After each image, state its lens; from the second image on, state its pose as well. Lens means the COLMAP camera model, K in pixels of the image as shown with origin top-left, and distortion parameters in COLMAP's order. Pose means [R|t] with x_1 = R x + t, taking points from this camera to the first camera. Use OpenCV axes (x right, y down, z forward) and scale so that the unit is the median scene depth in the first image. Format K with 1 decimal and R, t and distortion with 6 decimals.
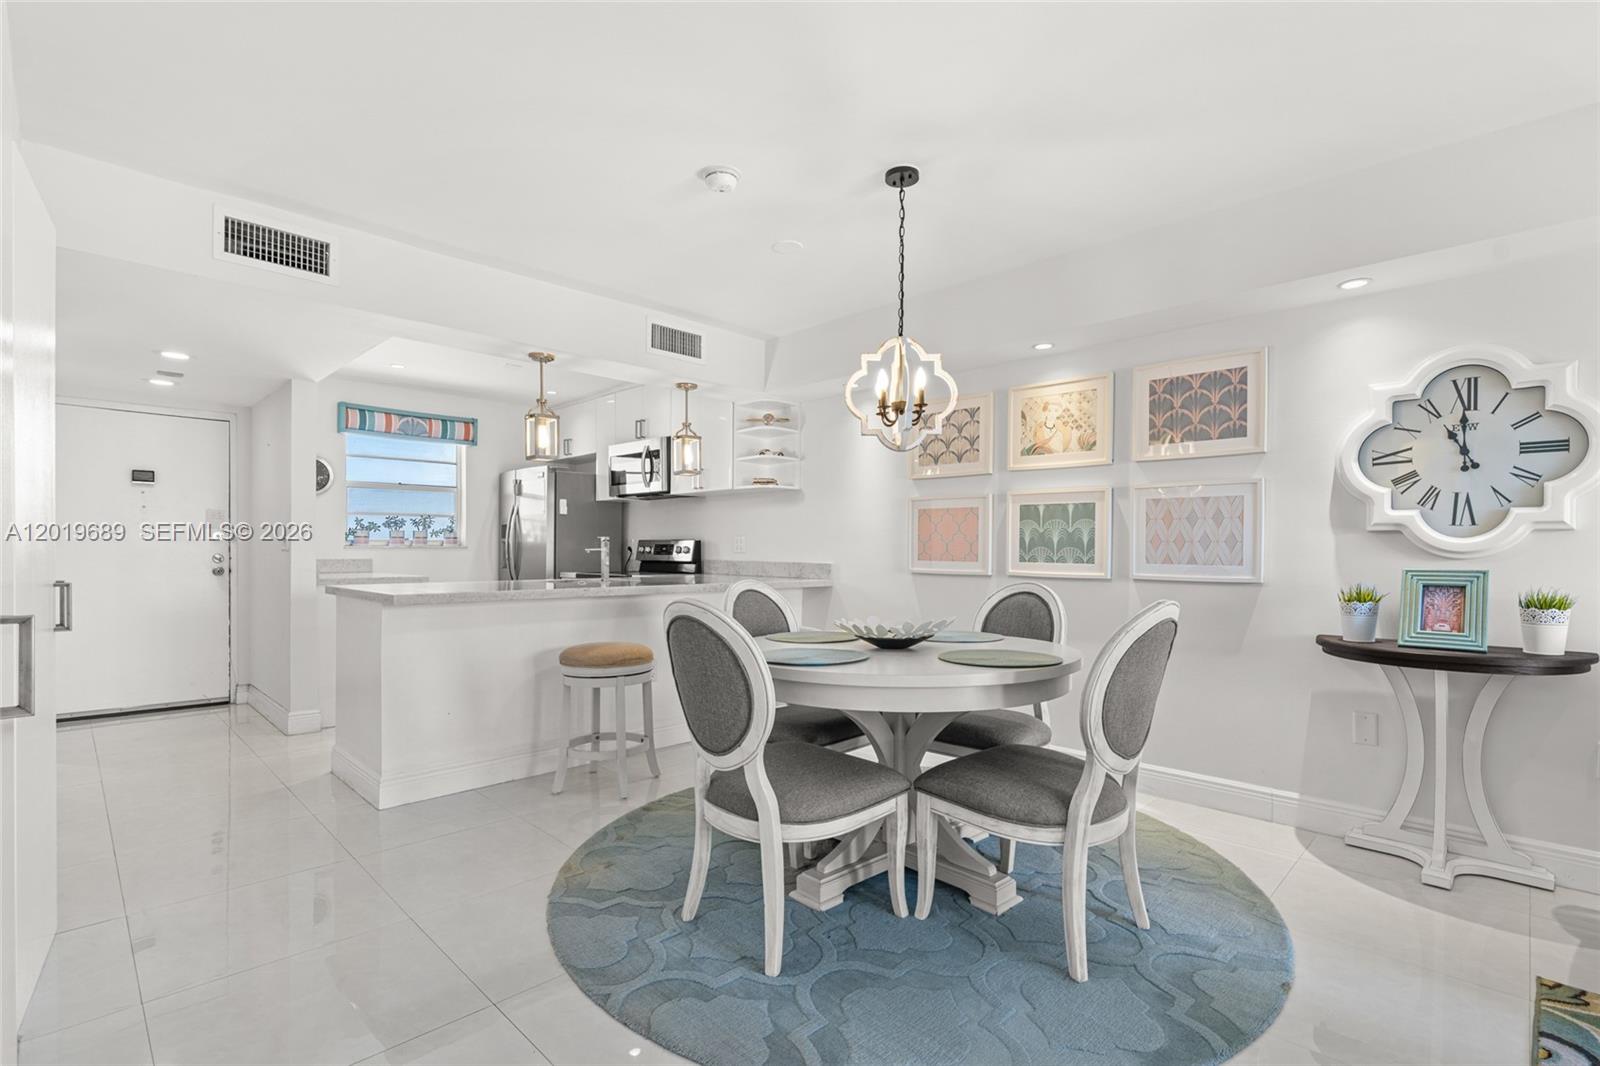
lens RADIAL K [[738.3, 0, 811.7], [0, 738.3, 552.5], [0, 0, 1]] dist [-0.012624, 0.001145]
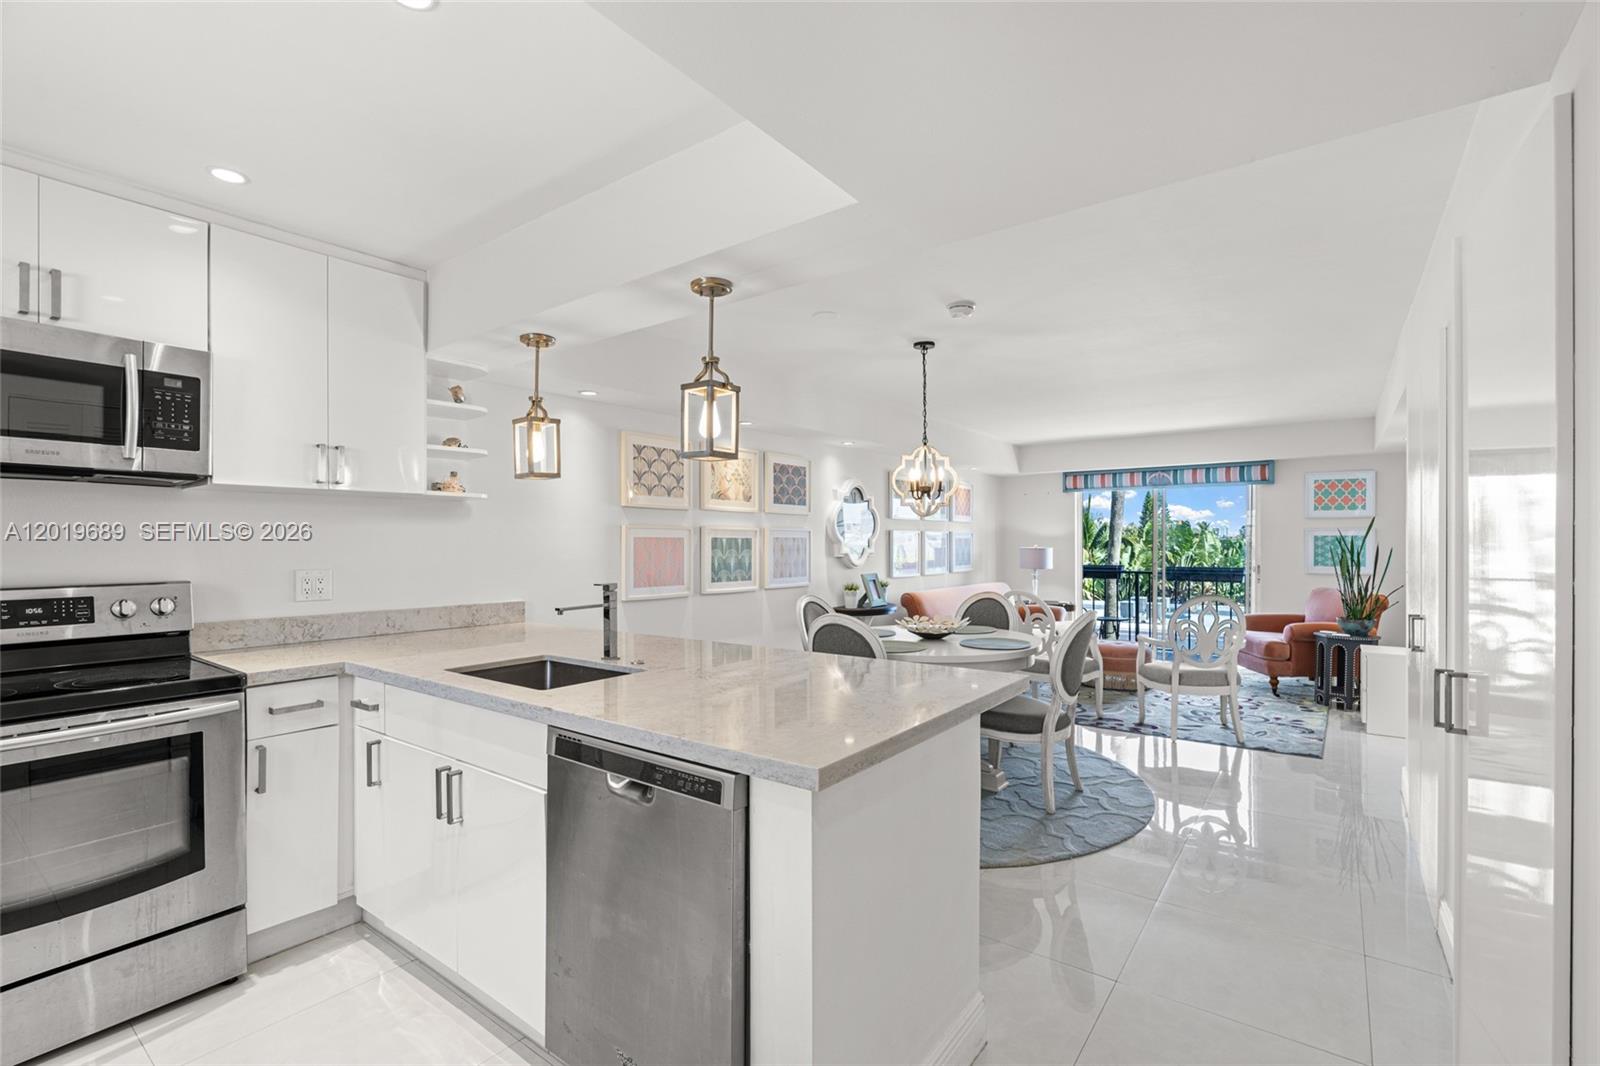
lens RADIAL K [[712.3, 0, 803.6], [0, 712.3, 544.3], [0, 0, 1]] dist [-0.009722, 0.001478]
pose [[-0.129039, -0.006788, 0.991616, -0.908740], [0.007486, 0.999941, 0.007819, -0.058585], [-0.991611, 0.008433, -0.128981, 0.959382]]
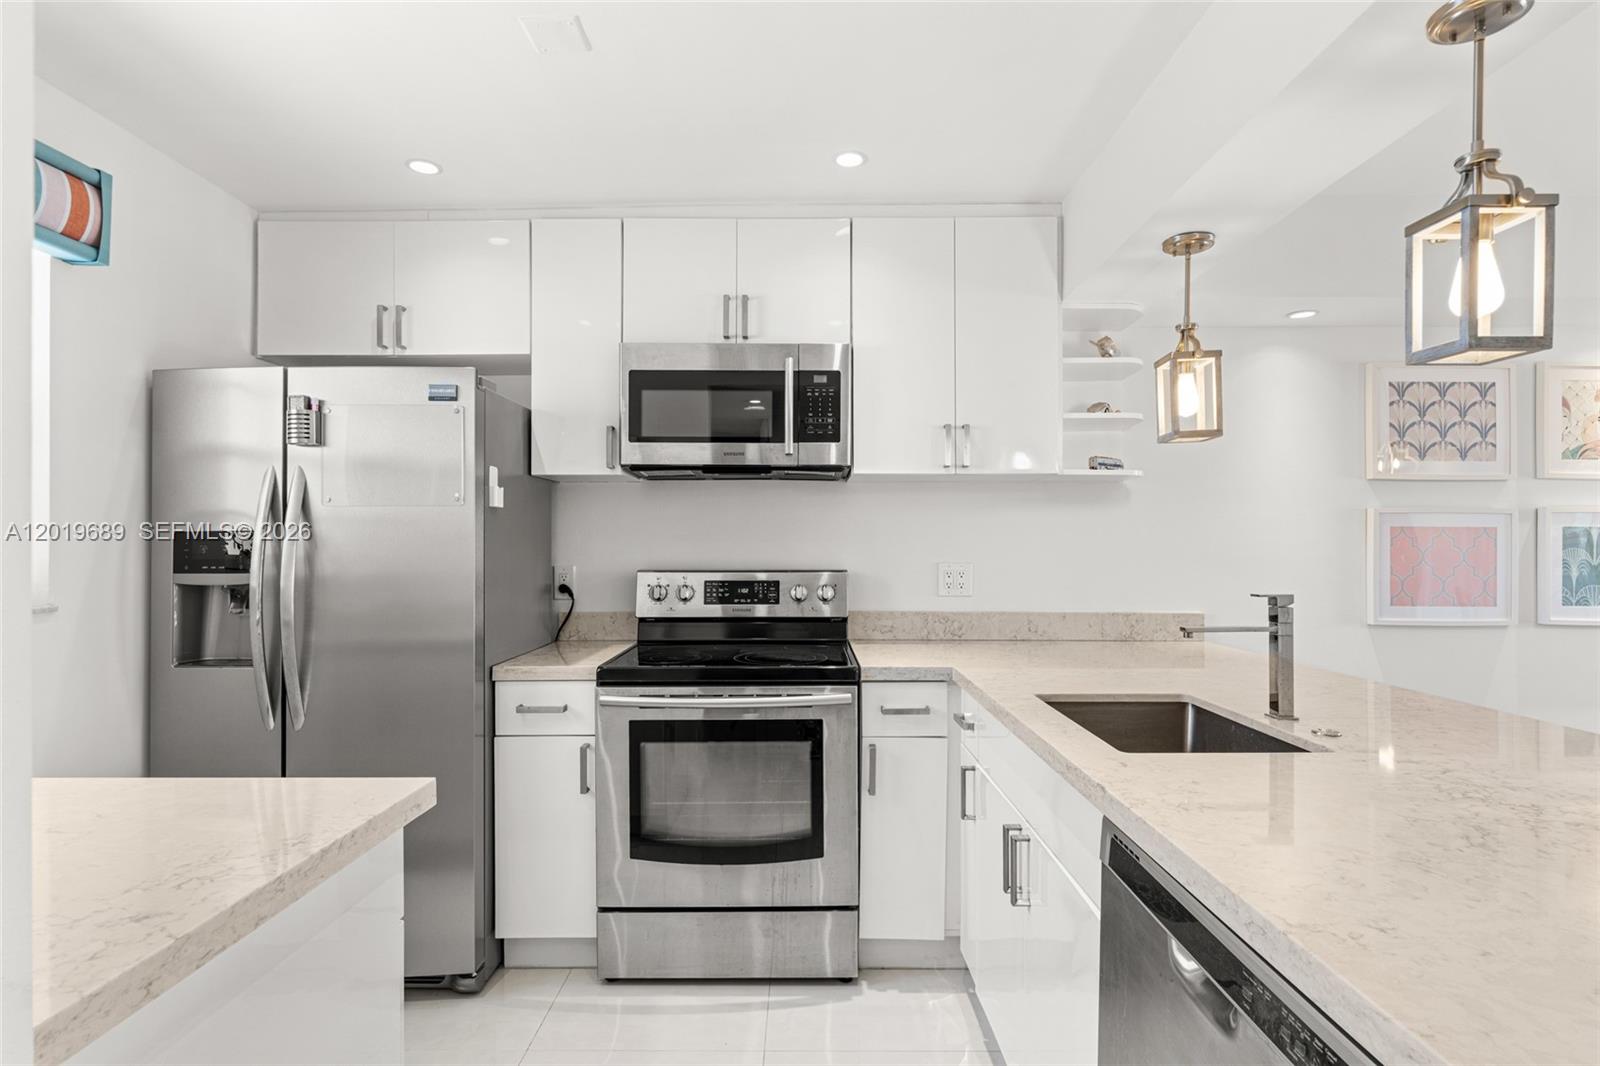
lens RADIAL K [[791.9, 0, 802.5], [0, 791.9, 538.3], [0, 0, 1]] dist [-0.007838, 0.001712]
pose [[0.720371, 0.000866, 0.693589, -0.753911], [0.005805, 0.999957, -0.007278, -0.049548], [-0.693565, 0.009269, 0.720334, 0.921223]]
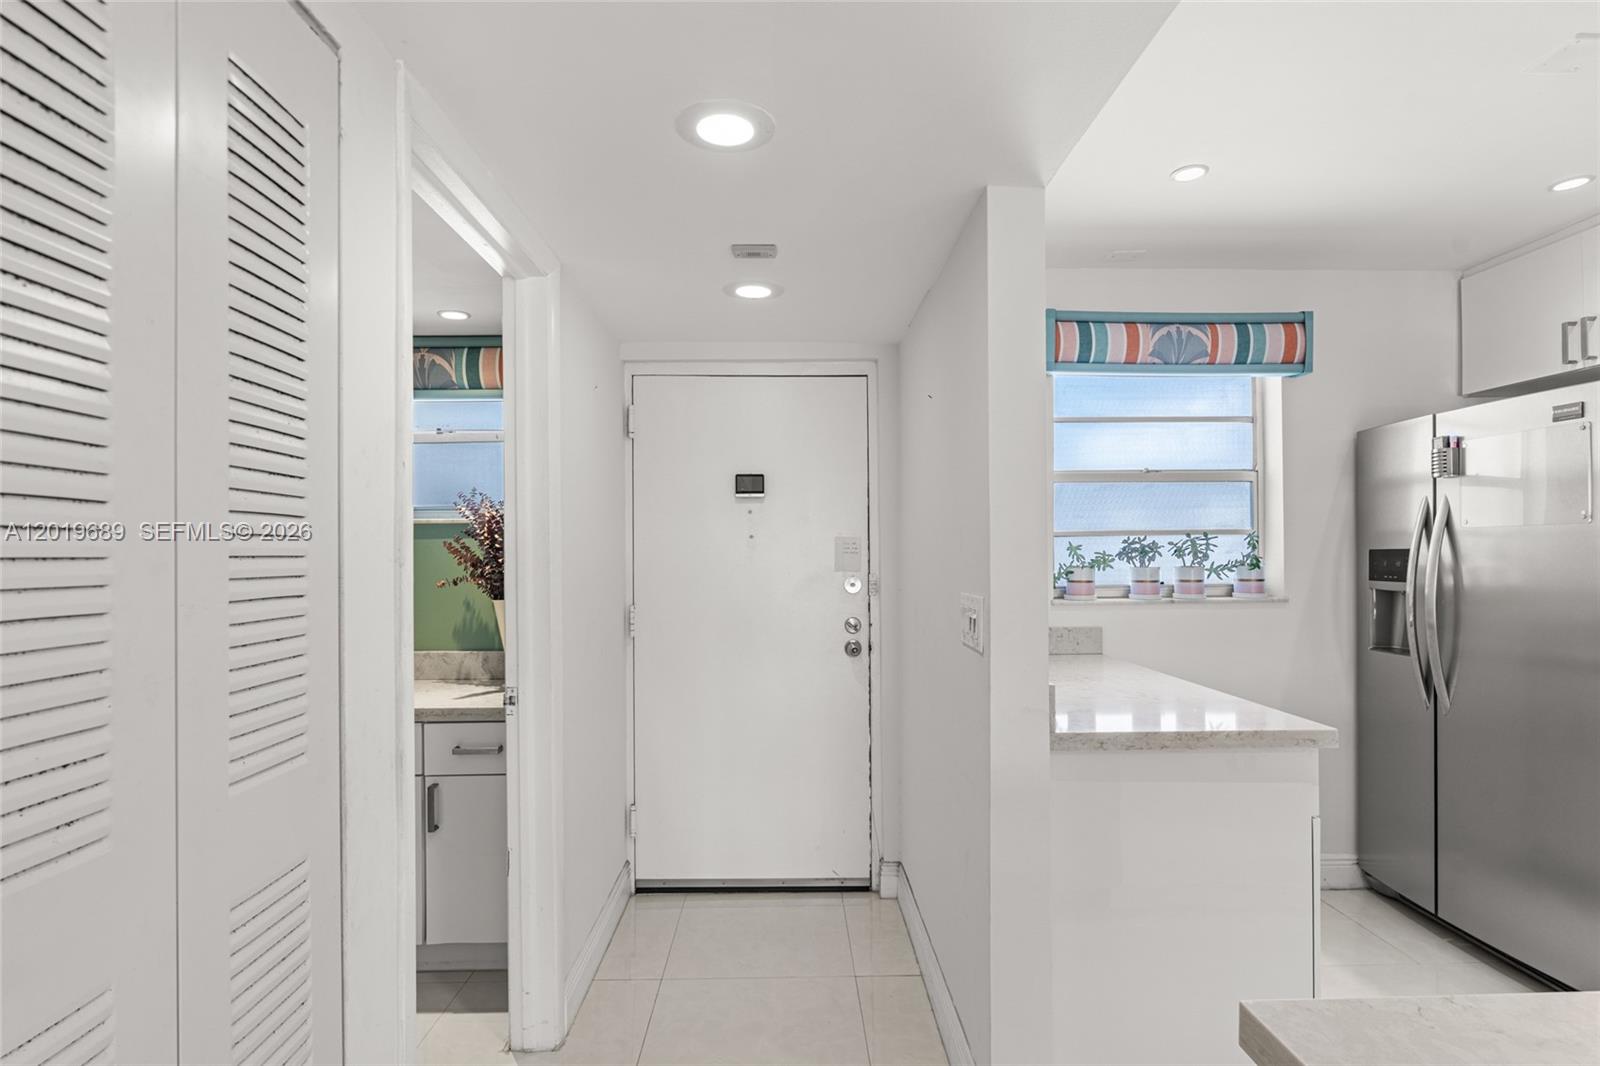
lens RADIAL K [[779.8, 0, 804.9], [0, 779.8, 546.7], [0, 0, 1]] dist [-0.011851, 0.005723]
pose [[0.714857, -0.011551, -0.699175, -0.553809], [0.005870, 0.999927, -0.010518, -0.059101], [0.699246, 0.003415, 0.714873, 0.723559]]
